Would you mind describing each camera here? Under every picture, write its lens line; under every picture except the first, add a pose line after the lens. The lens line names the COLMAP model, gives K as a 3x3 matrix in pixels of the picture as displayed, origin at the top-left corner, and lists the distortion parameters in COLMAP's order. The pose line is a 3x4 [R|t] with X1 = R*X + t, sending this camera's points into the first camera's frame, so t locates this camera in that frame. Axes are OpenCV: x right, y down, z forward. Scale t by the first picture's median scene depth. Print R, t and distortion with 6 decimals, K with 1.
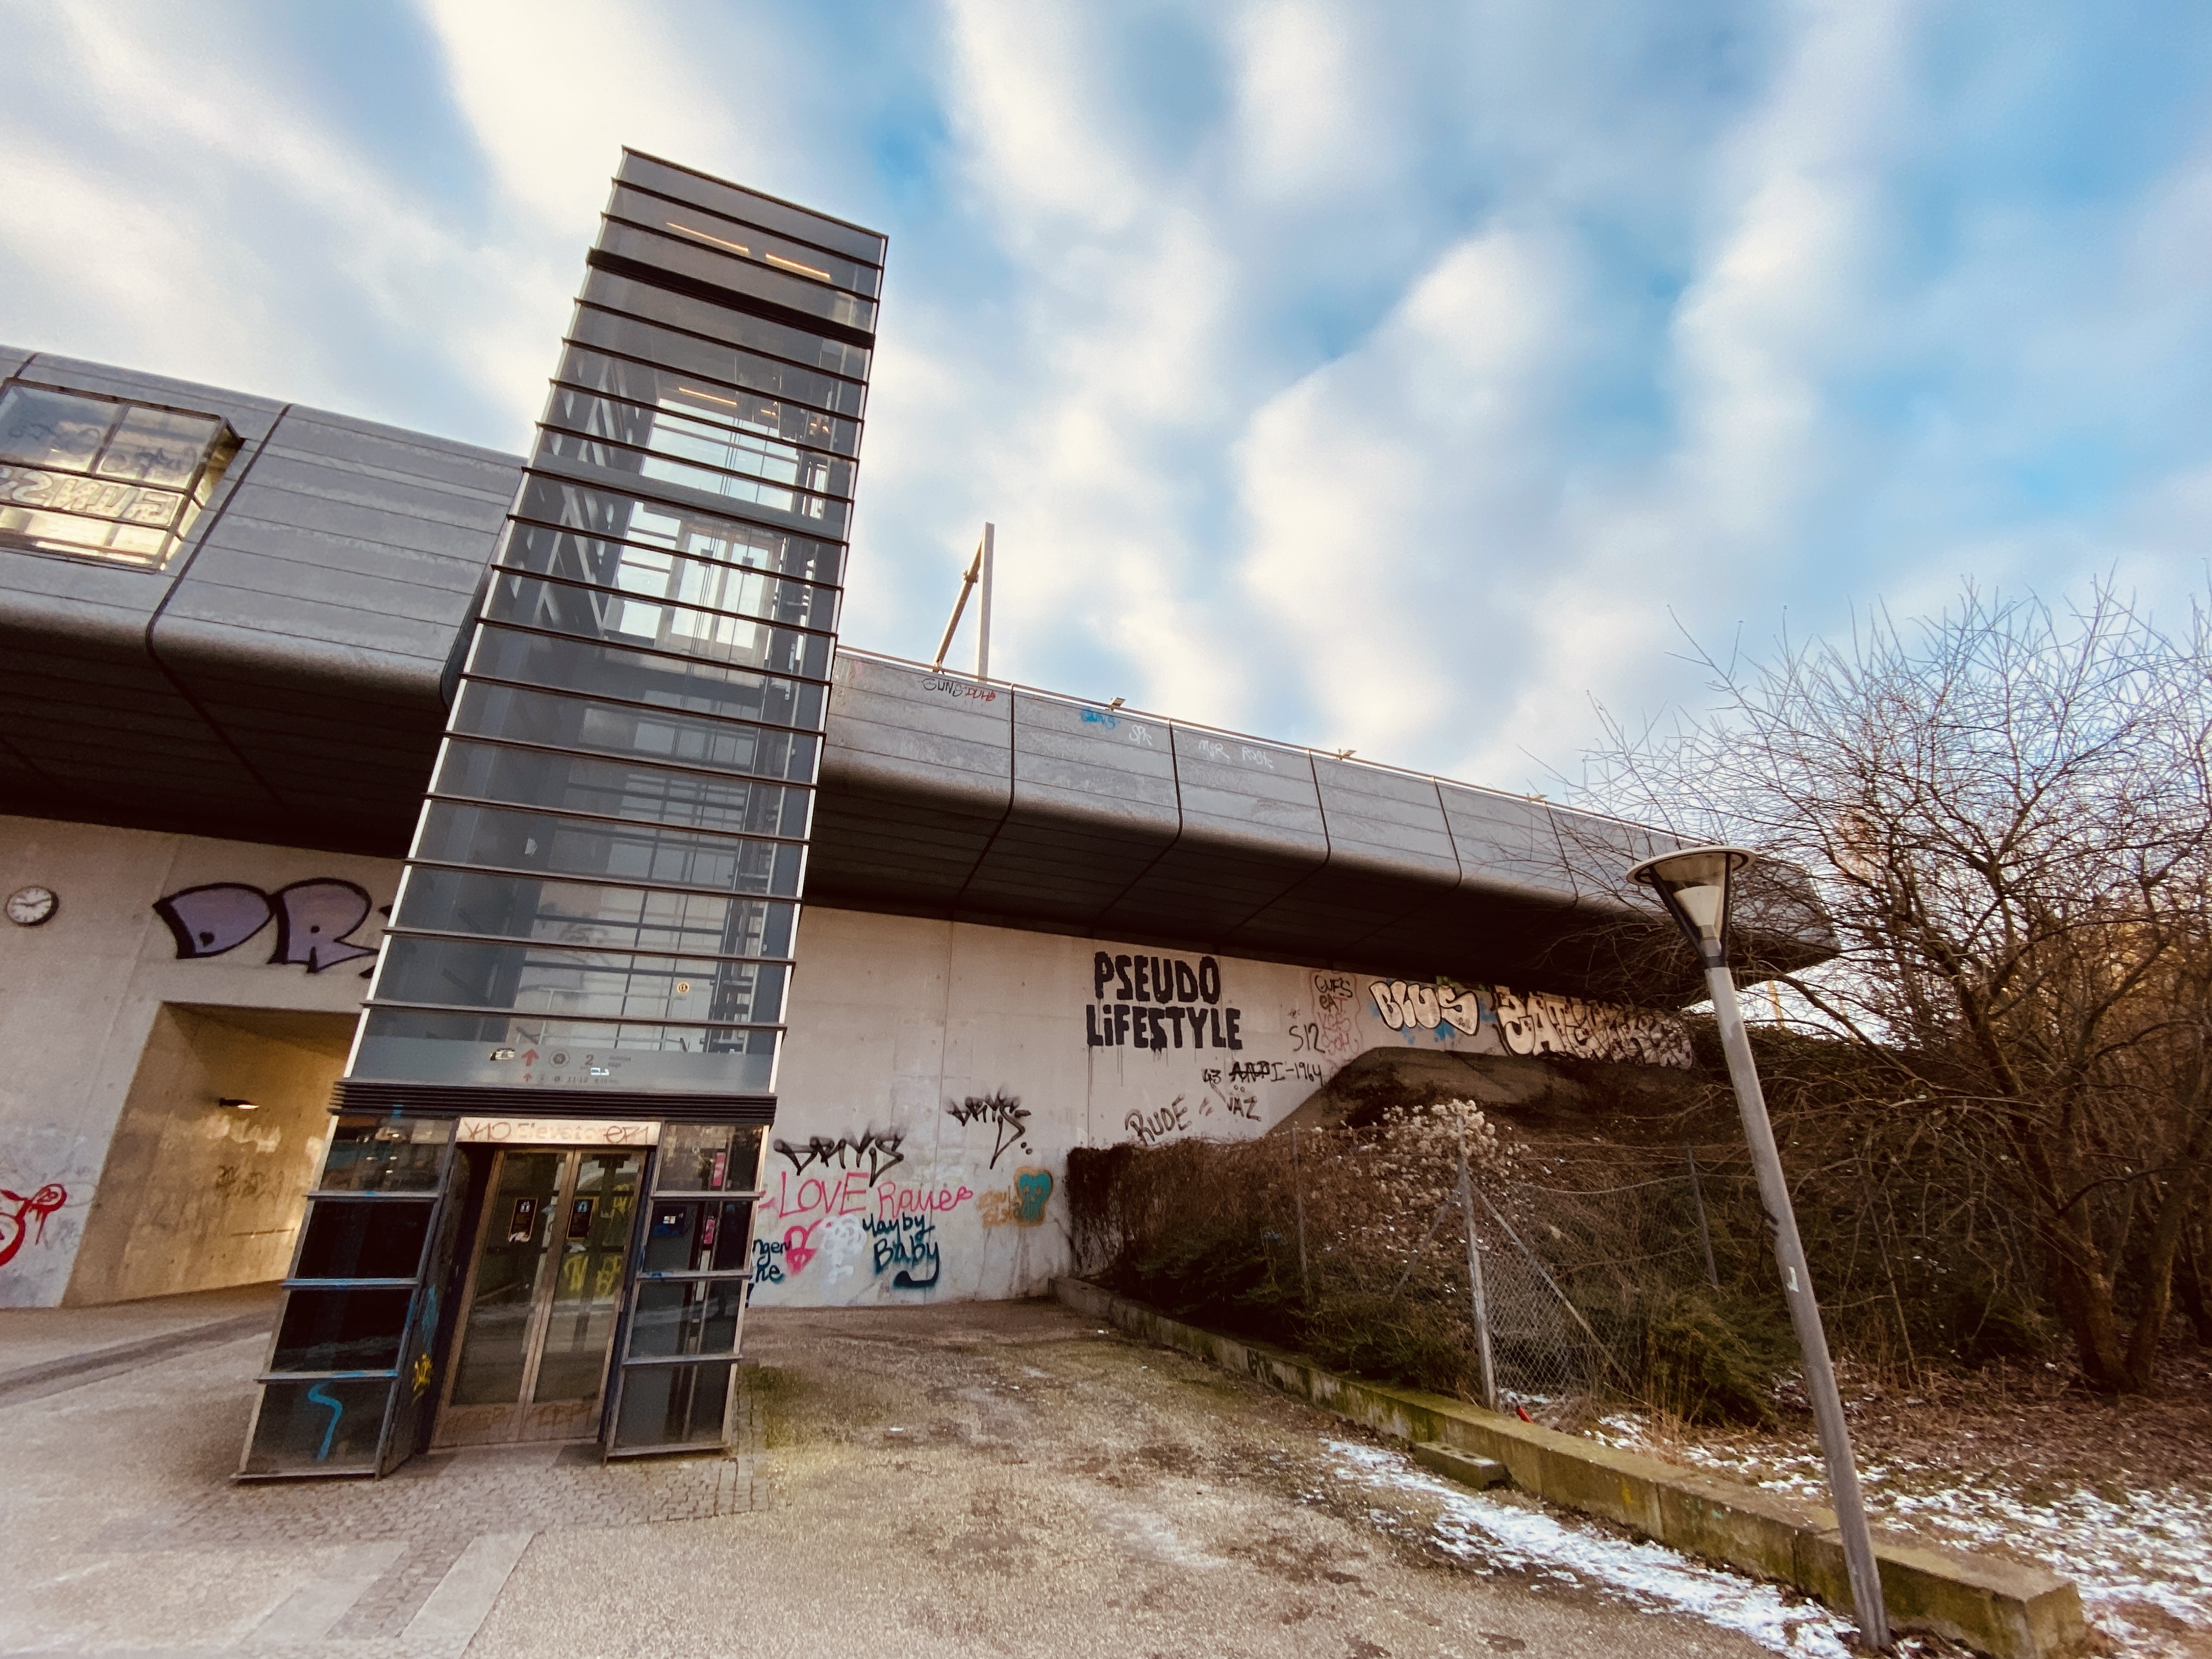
lens RADIAL K [[907.6, 0, 1112.6], [0, 907.6, 828.6], [0, 0, 1]] dist [0.039395, -0.032261]
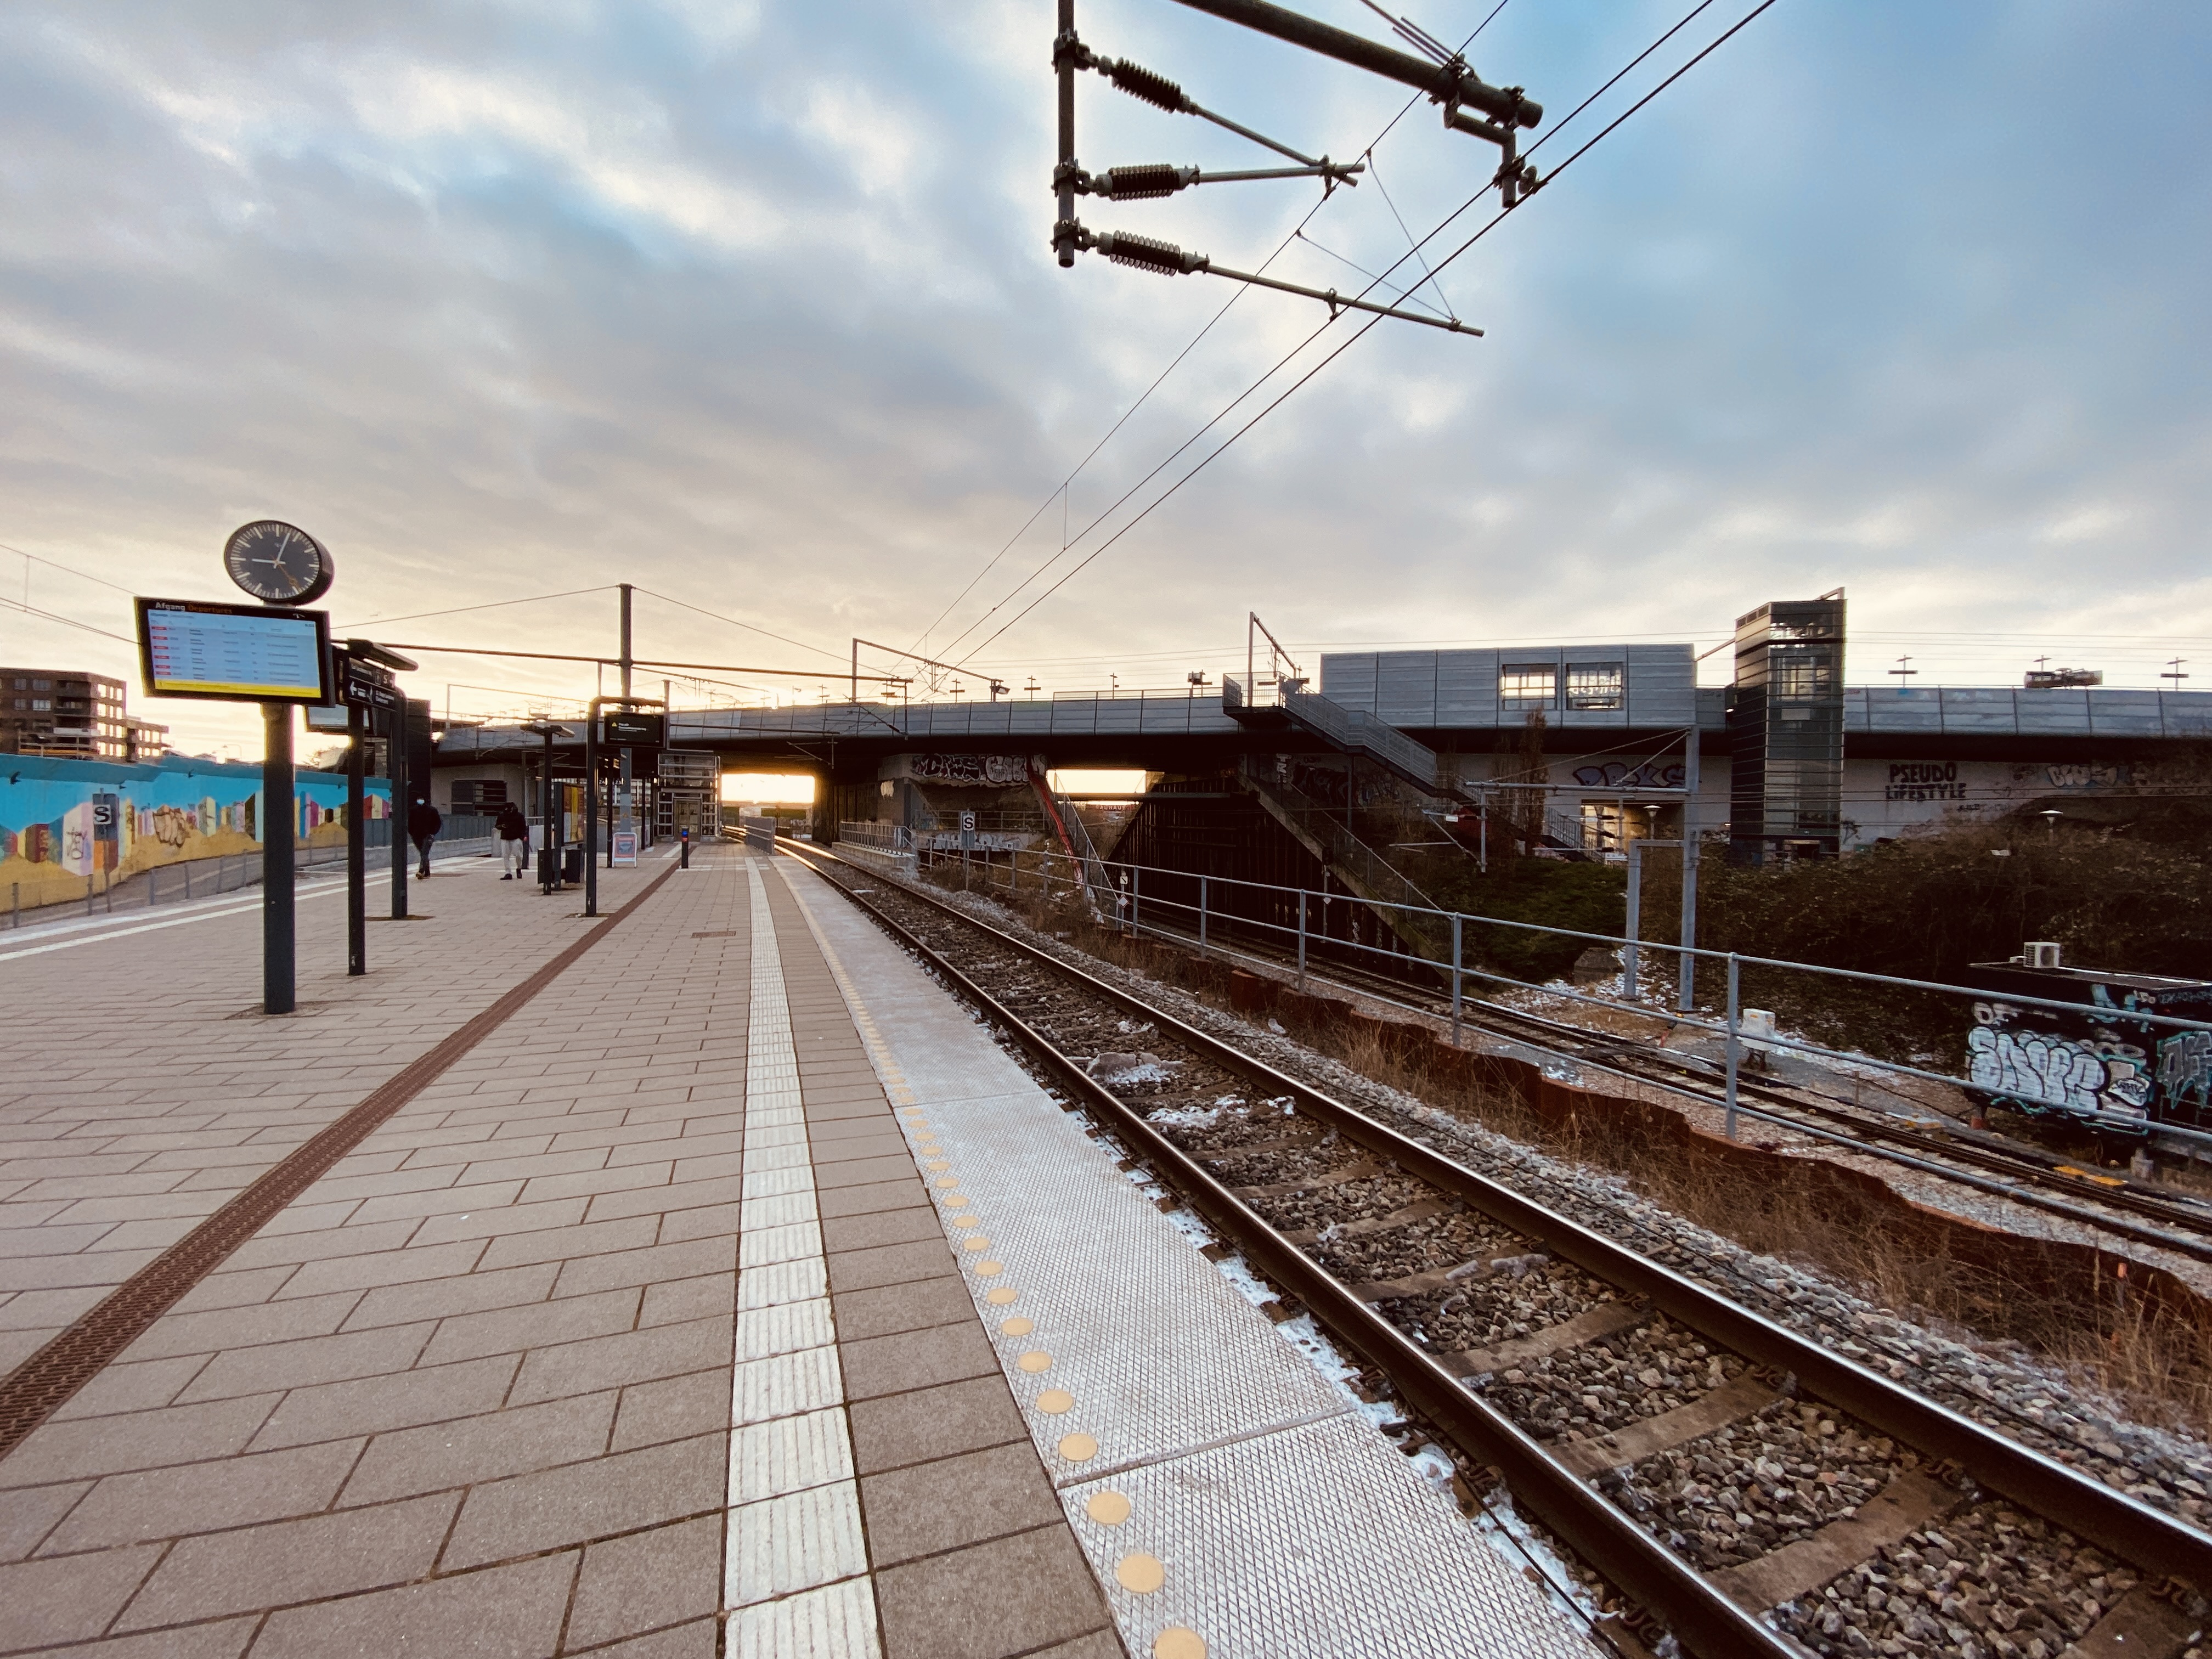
lens RADIAL K [[907.6, 0, 1112.6], [0, 907.6, 828.6], [0, 0, 1]] dist [0.039395, -0.032261]
pose [[0.818128, 0.025059, -0.574489, -0.415992], [0.194654, 0.928001, 0.317686, -1.210400], [0.541088, -0.371735, 0.754346, -2.800081]]
